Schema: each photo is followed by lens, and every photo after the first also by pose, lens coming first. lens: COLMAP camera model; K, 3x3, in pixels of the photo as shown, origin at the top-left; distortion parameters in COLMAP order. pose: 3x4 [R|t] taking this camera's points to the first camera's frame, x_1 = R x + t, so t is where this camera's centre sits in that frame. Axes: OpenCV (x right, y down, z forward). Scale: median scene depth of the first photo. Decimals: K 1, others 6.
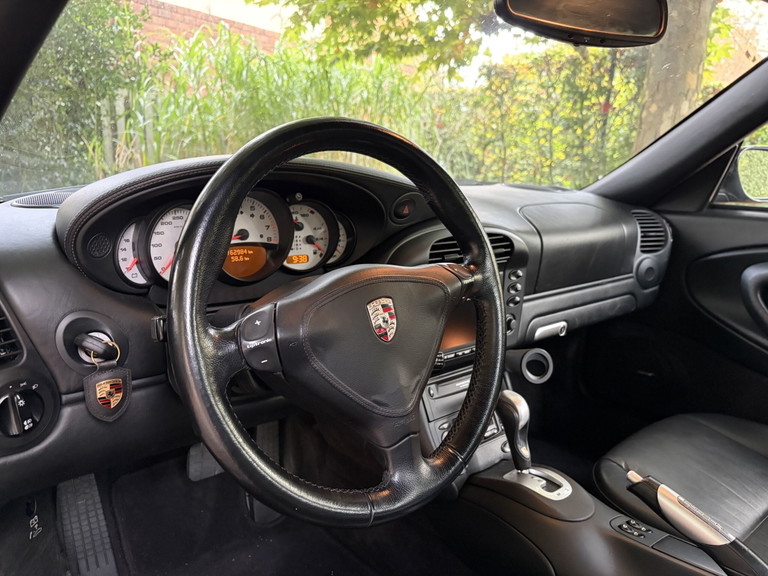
lens RADIAL K [[584.8, 0, 386.1], [0, 584.8, 286.6], [0, 0, 1]] dist [0.011787, -0.001780]
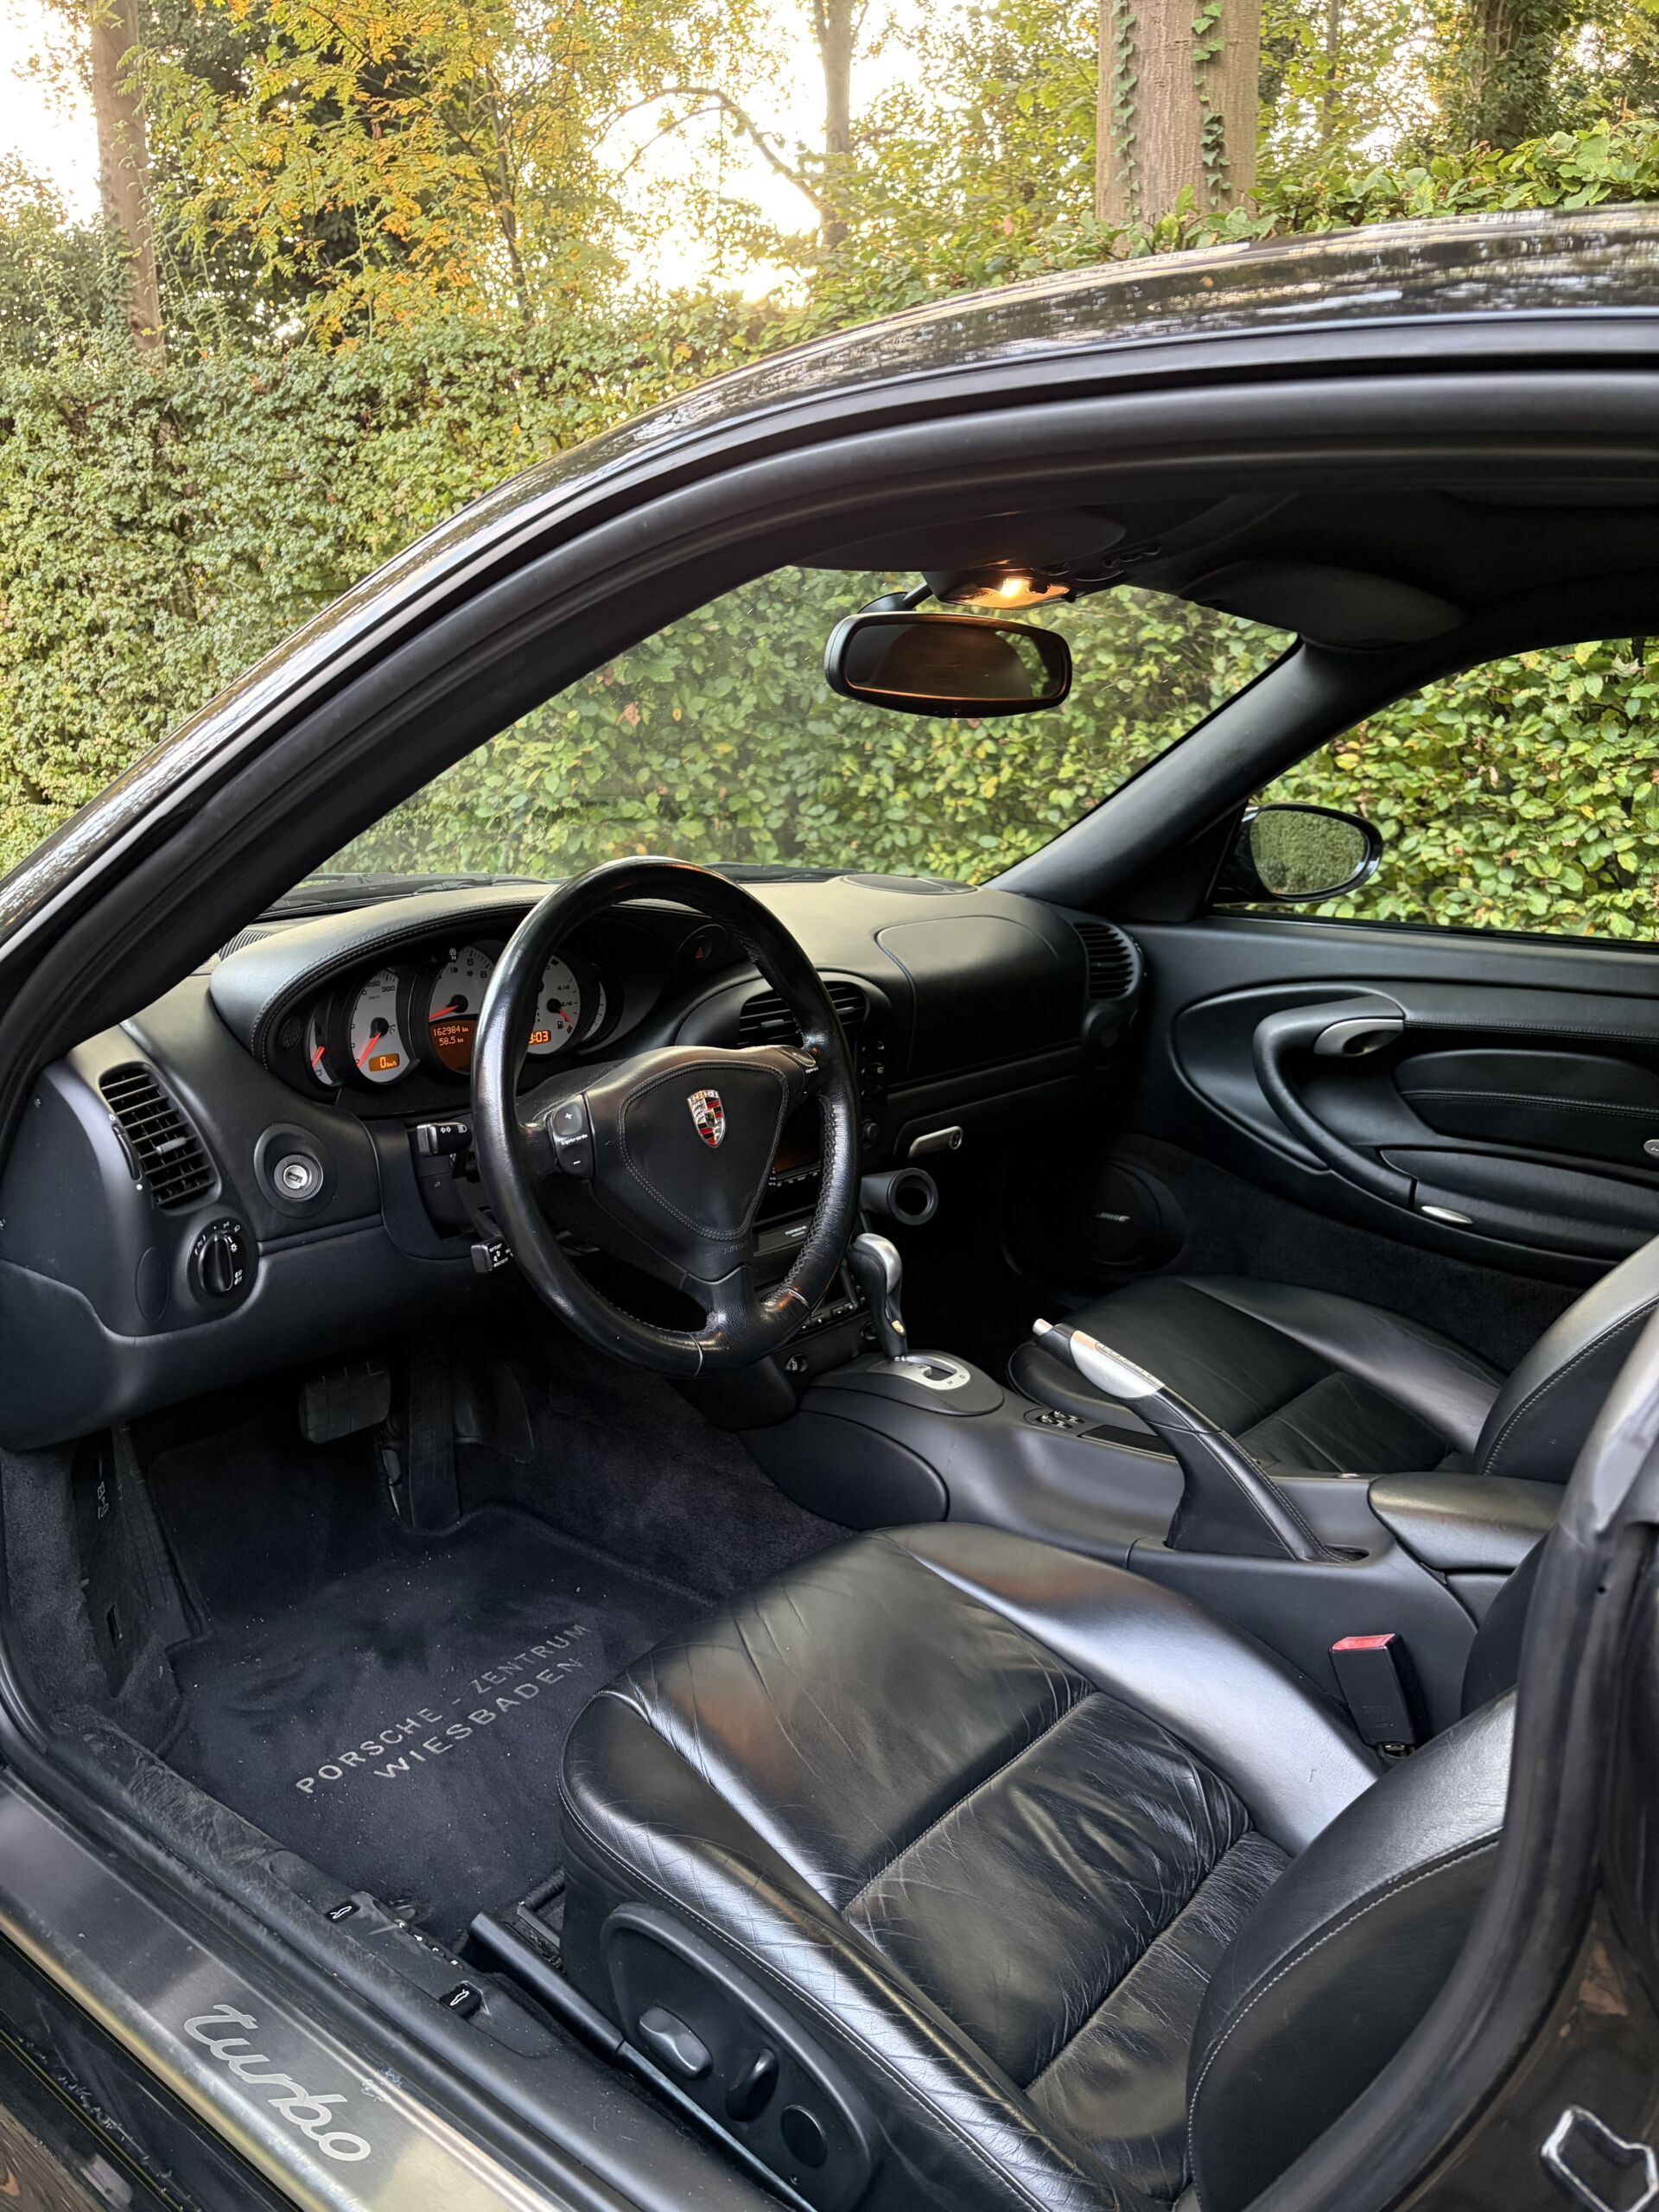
lens RADIAL K [[1684.3, 0, 828.8], [0, 1684.3, 1103.8], [0, 0, 1]] dist [0.011787, -0.001780]
pose [[0.982469, -0.040870, 0.181894, -0.167359], [0.037562, 0.999061, 0.021593, -0.002603], [-0.182605, -0.014382, 0.983081, -0.824631]]
